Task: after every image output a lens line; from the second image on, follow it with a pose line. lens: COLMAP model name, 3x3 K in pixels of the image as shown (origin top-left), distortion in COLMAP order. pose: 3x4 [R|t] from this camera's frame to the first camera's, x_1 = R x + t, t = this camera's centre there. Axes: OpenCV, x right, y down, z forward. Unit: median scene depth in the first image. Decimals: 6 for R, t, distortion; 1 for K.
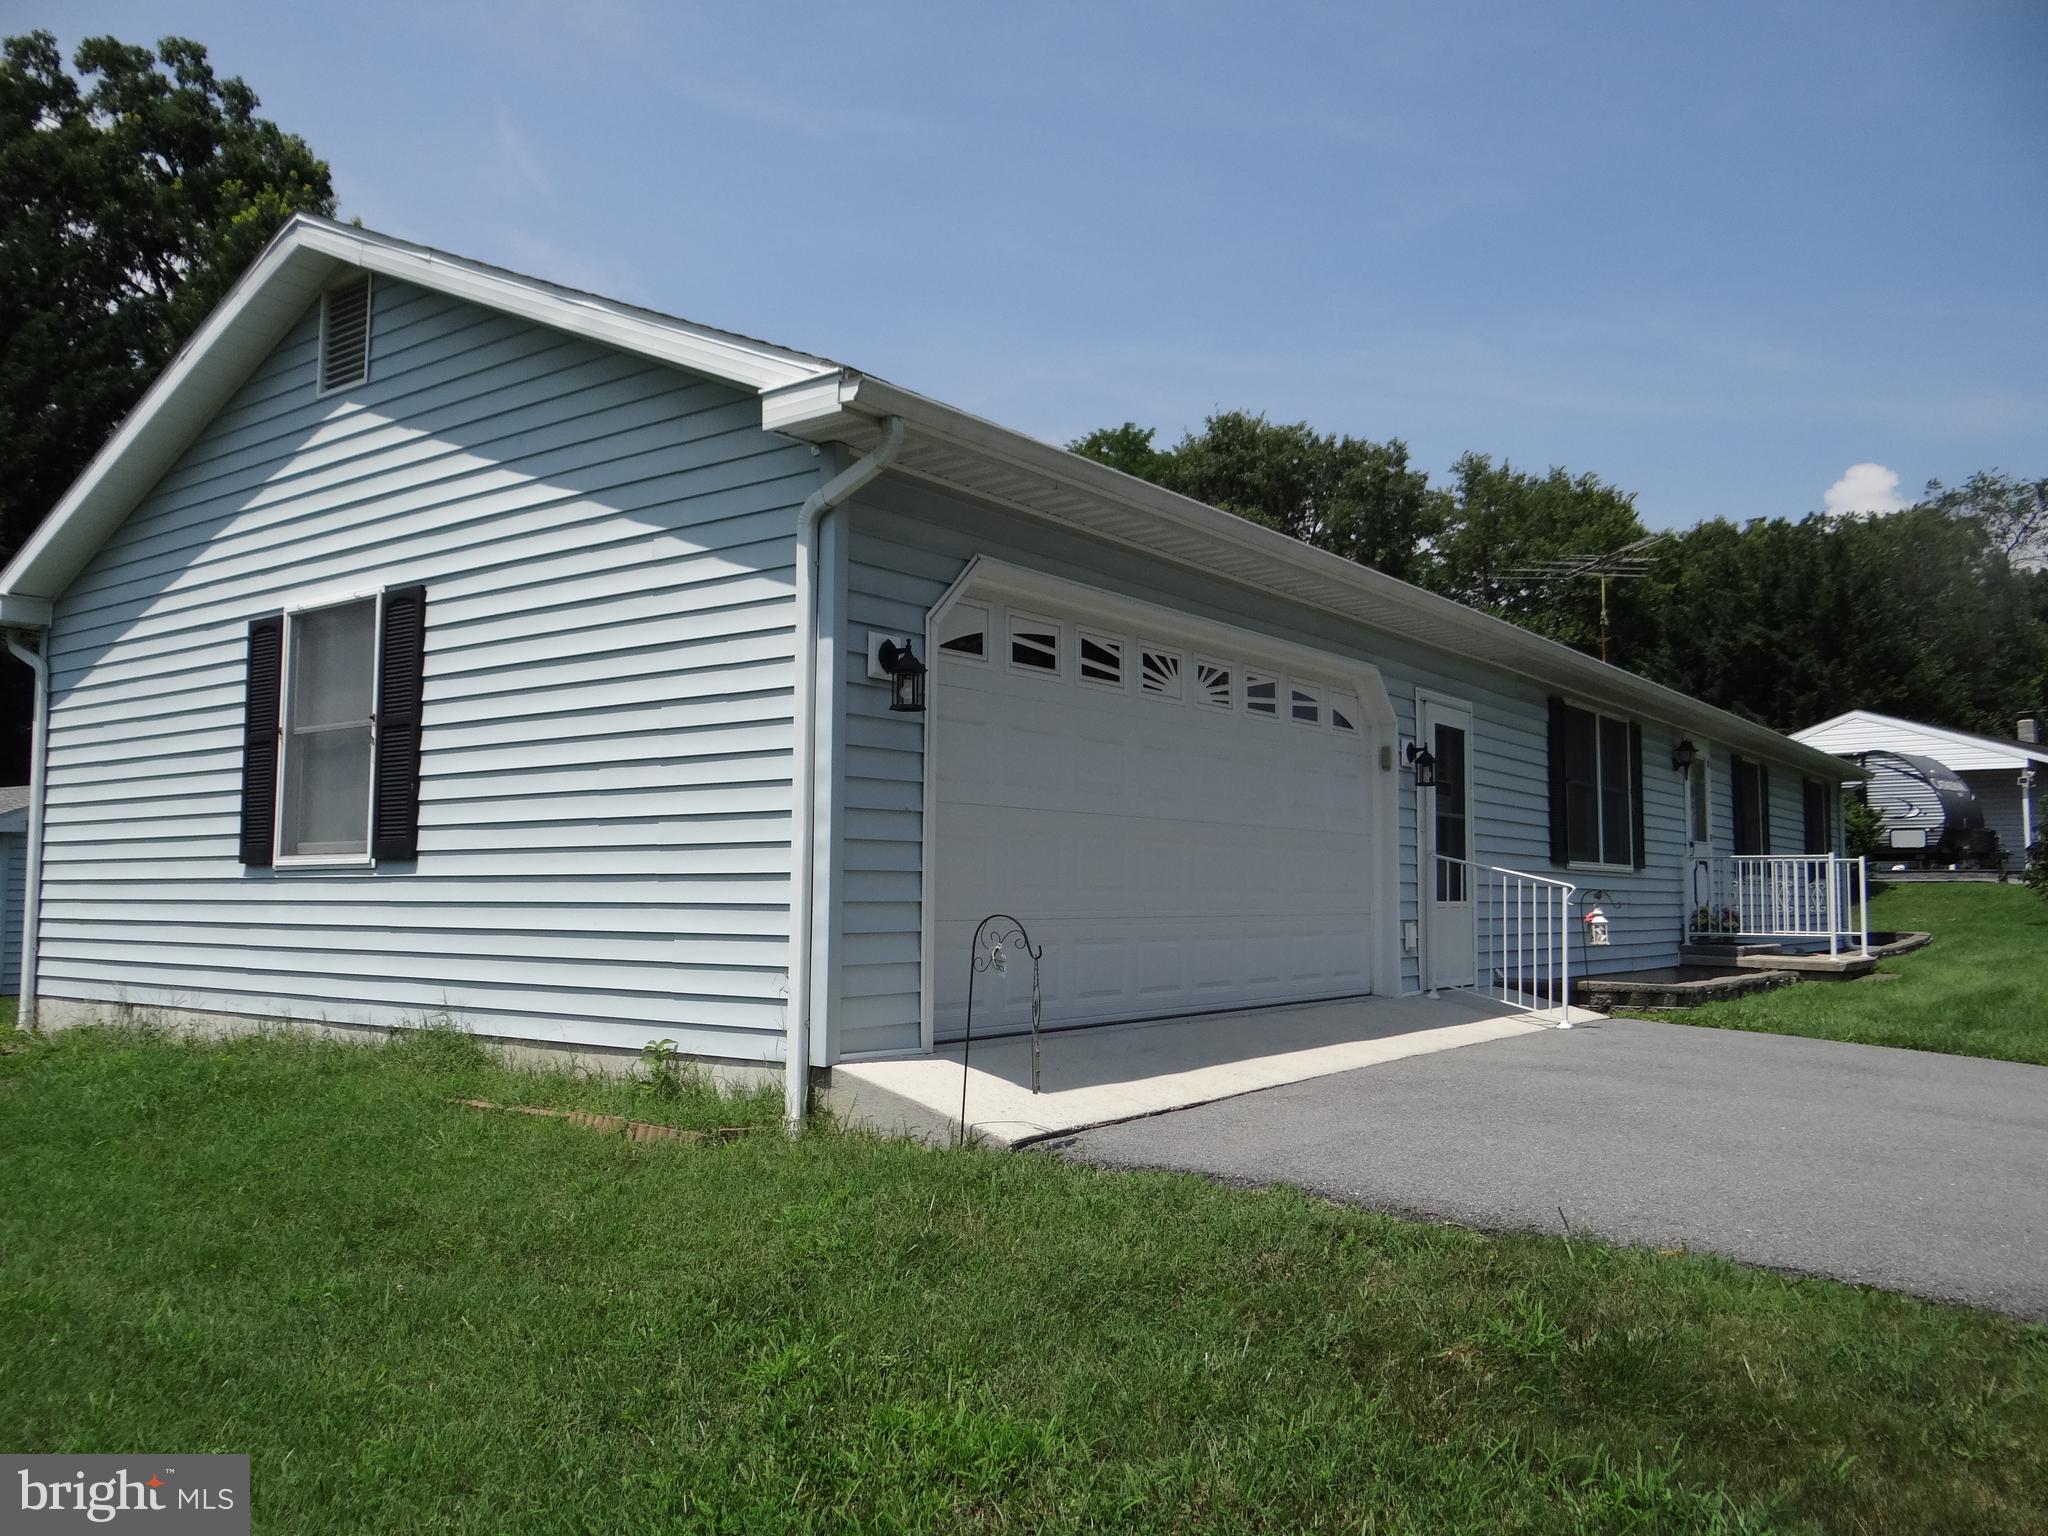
lens RADIAL K [[1579.6, 0, 1011.5], [0, 1579.6, 775.3], [0, 0, 1]] dist [-0.003579, -0.020458]
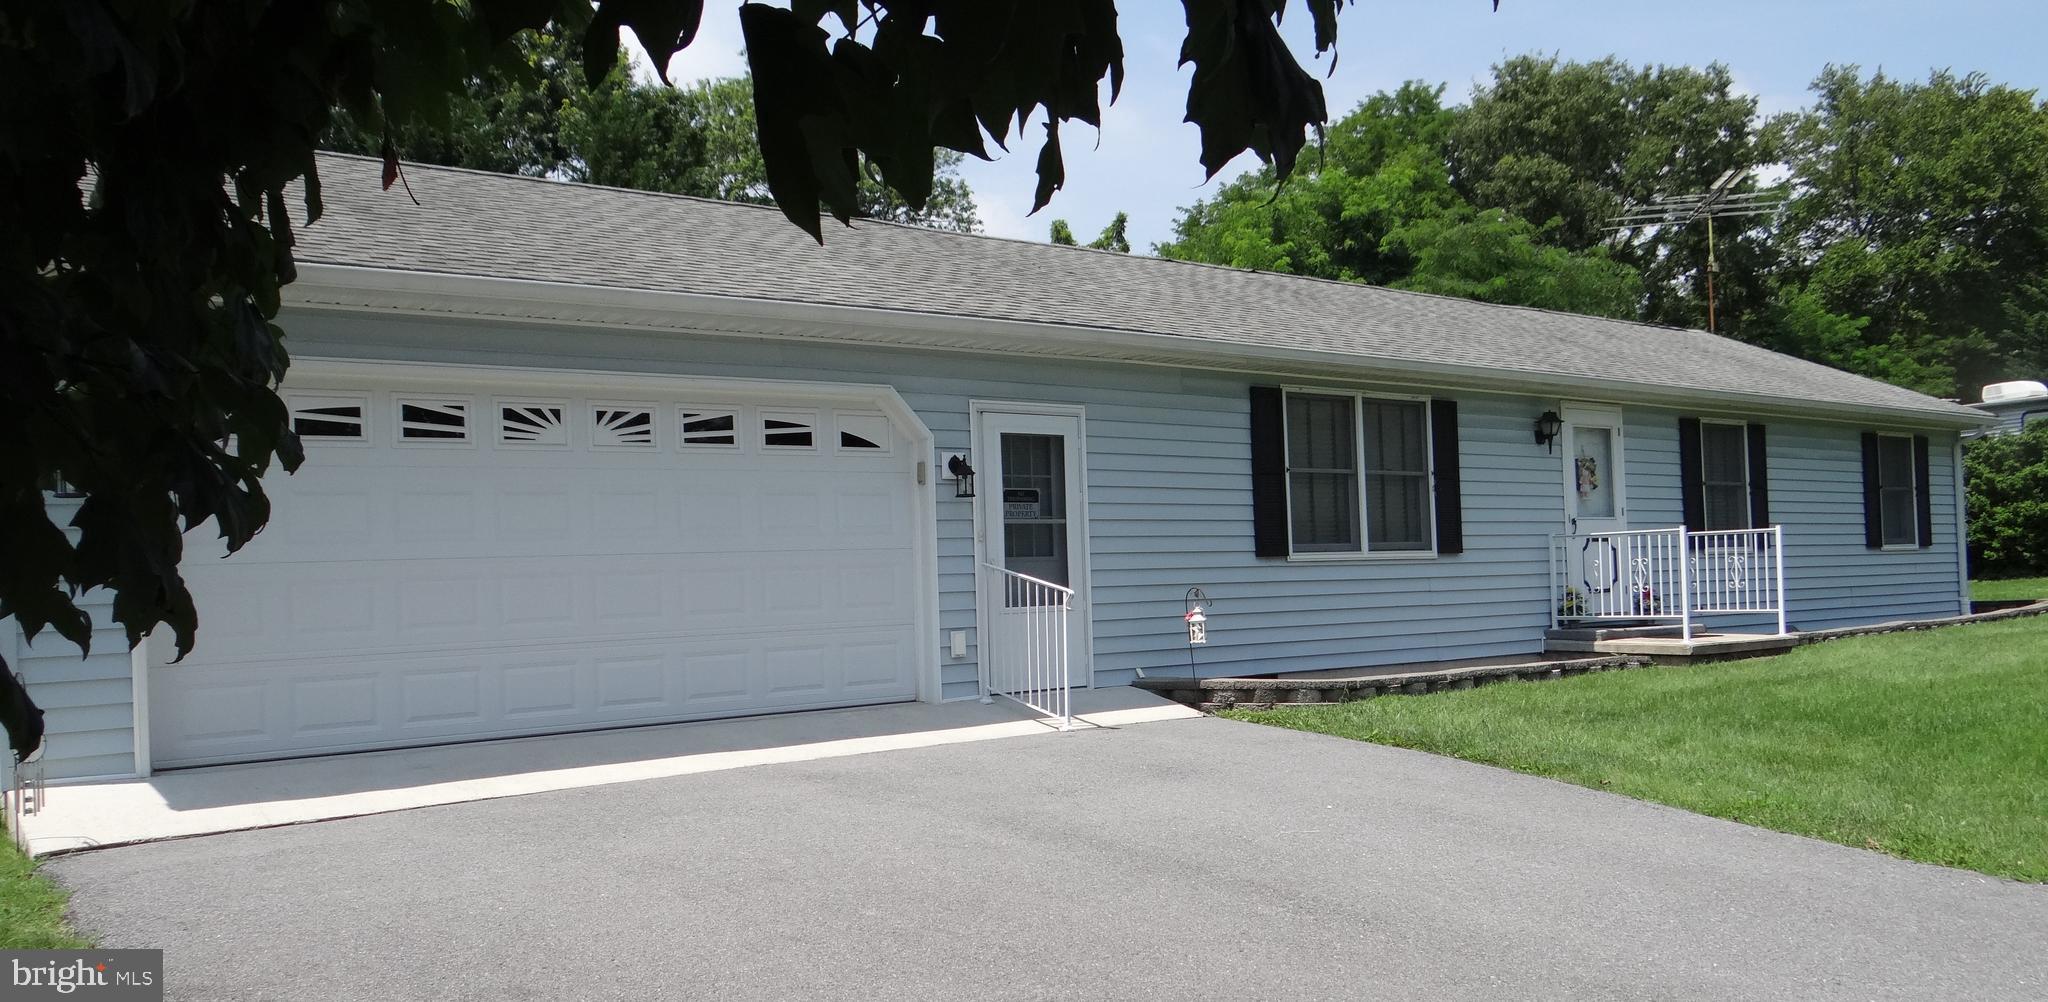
lens RADIAL K [[1611.4, 0, 1022.5], [0, 1611.4, 578.2], [0, 0, 1]] dist [-0.072983, 0.080567]
pose [[0.961348, -0.041449, -0.272197, 0.107658], [0.060777, 0.996164, 0.062963, -0.000860], [0.268543, -0.077073, 0.960179, -0.000804]]
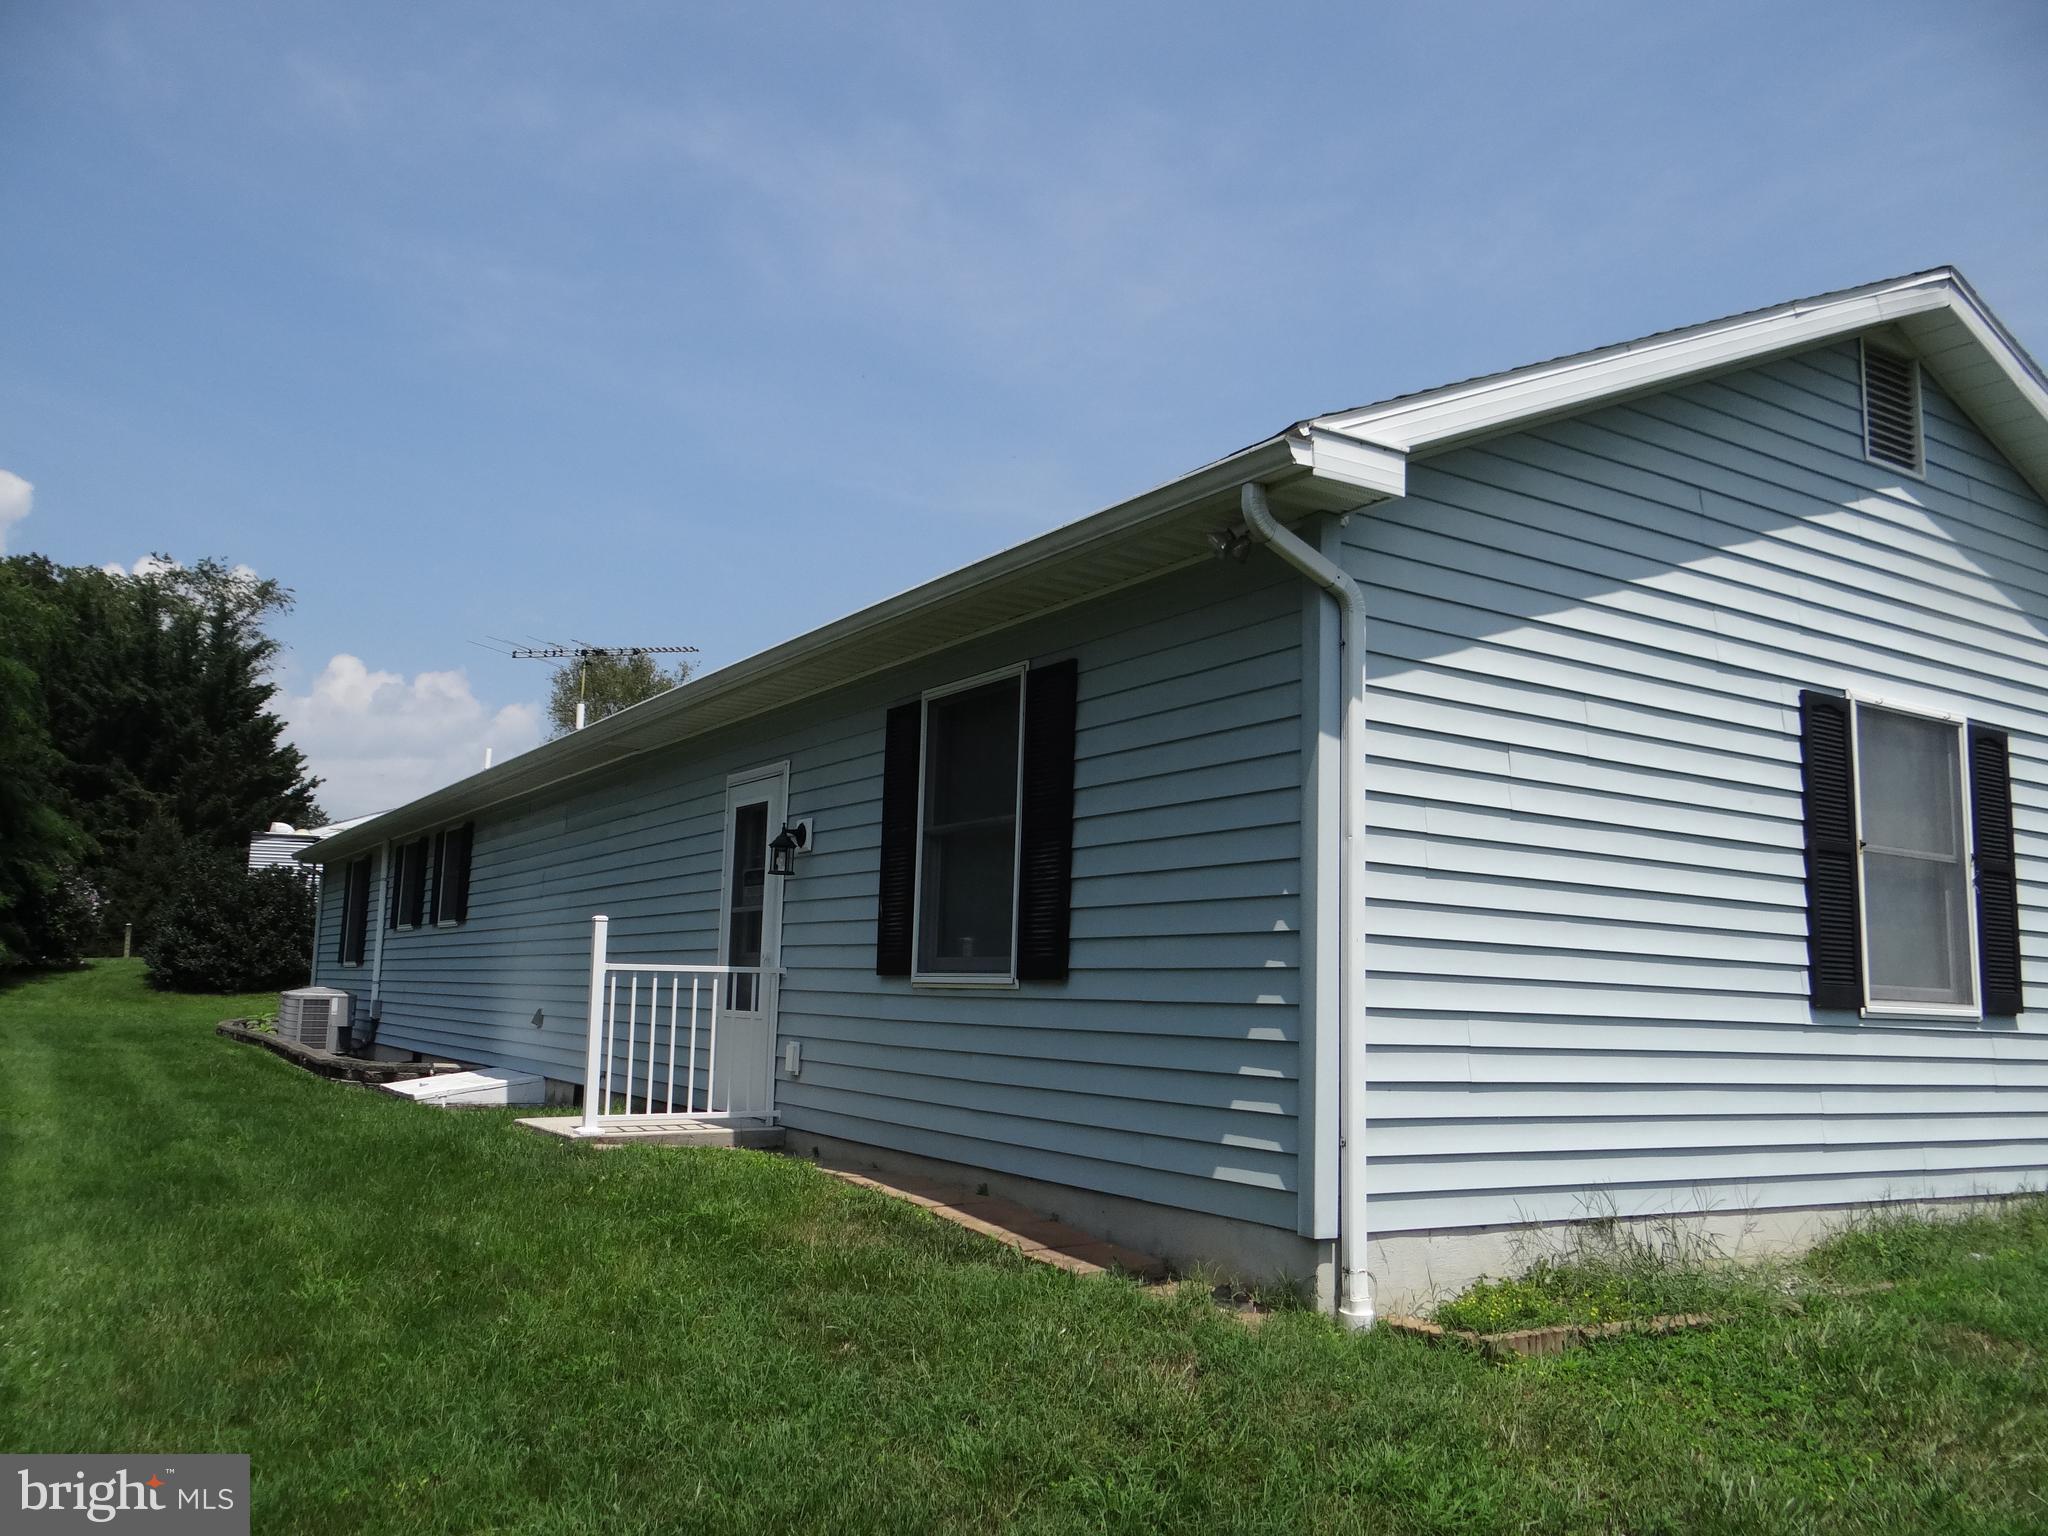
lens RADIAL K [[1611.7, 0, 1016.8], [0, 1611.7, 741.9], [0, 0, 1]] dist [-0.007679, -0.014172]
pose [[0.366261, 0.162986, 0.916127, -0.204706], [-0.107820, 0.985342, -0.132194, 0.011225], [-0.924244, -0.050359, 0.378466, 0.160769]]
